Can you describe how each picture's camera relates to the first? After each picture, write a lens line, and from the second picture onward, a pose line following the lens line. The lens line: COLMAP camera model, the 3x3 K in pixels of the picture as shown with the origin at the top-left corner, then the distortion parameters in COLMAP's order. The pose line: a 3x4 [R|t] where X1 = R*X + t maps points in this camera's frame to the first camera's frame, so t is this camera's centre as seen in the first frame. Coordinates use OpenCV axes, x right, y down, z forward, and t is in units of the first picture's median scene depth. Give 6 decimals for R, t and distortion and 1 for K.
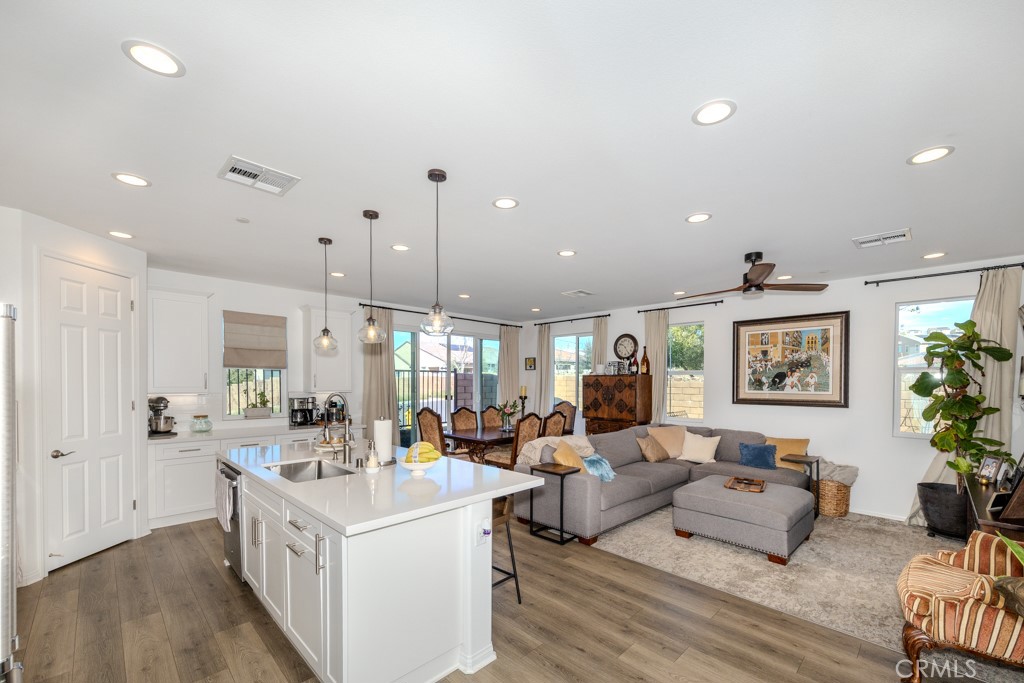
lens RADIAL K [[407.3, 0, 513.7], [0, 407.3, 385.1], [0, 0, 1]] dist [-0.000799, -0.000101]
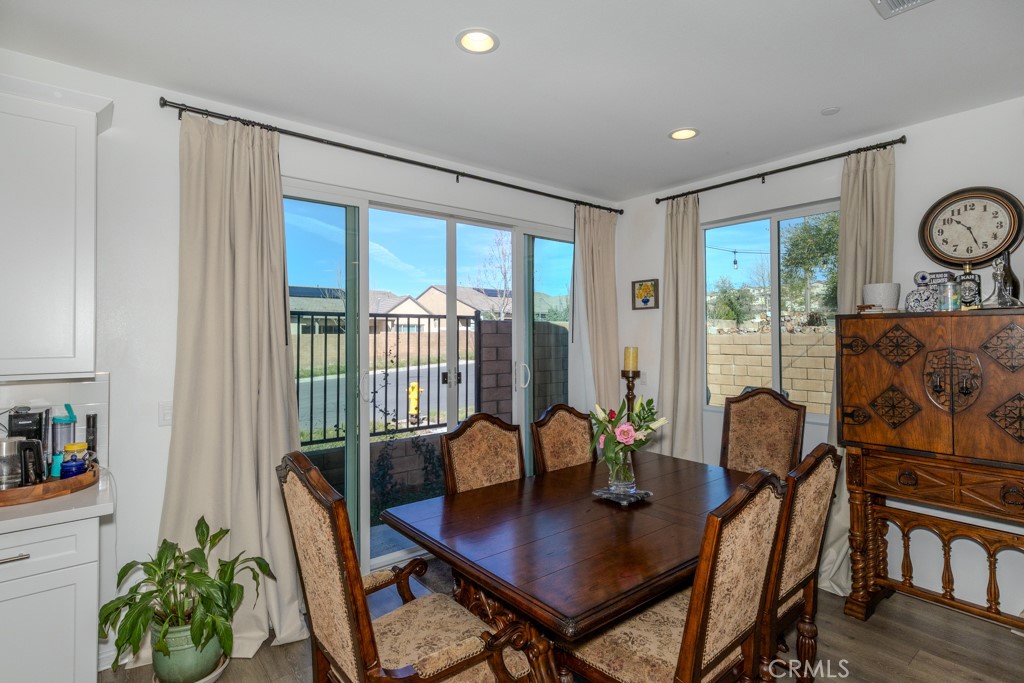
lens RADIAL K [[511.3, 0, 512.0], [0, 511.3, 341.5], [0, 0, 1]] dist [-0.002267, -0.000139]
pose [[0.993978, -0.008218, -0.109270, -0.051456], [0.008226, 0.999966, -0.000382, -0.004937], [0.109269, -0.000519, 0.994012, 0.577407]]
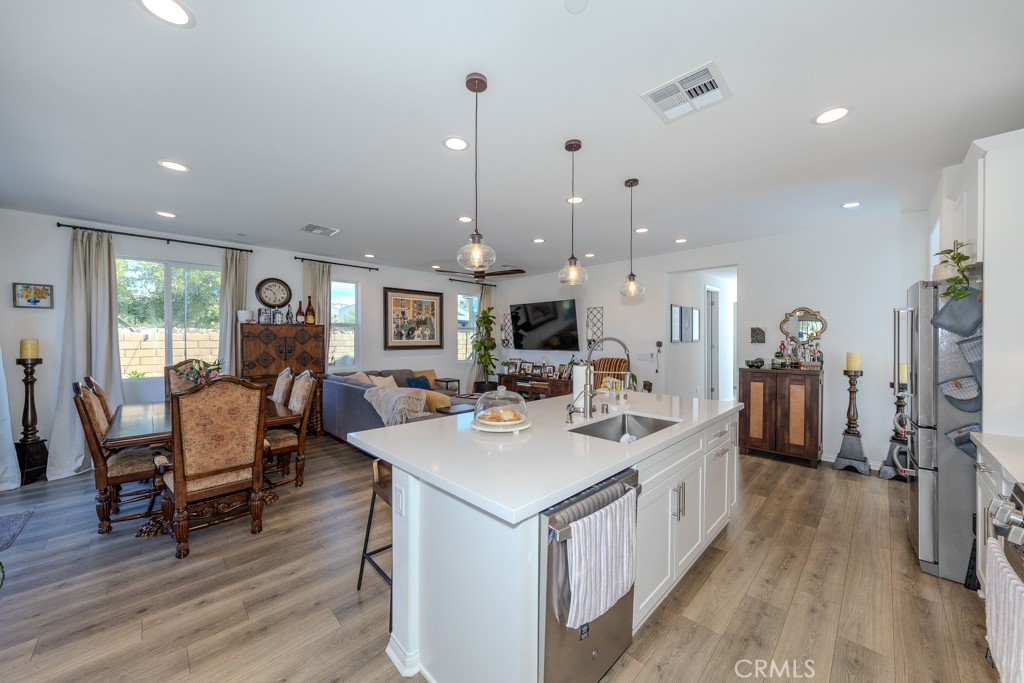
lens RADIAL K [[355.2, 0, 512.0], [0, 355.2, 341.5], [0, 0, 1]] dist [0.001190, 0.000067]
pose [[0.036556, -0.013626, 0.999239, -0.503296], [0.005972, 0.999892, 0.013416, 0.004460], [-0.999314, 0.005477, 0.036633, 0.480874]]
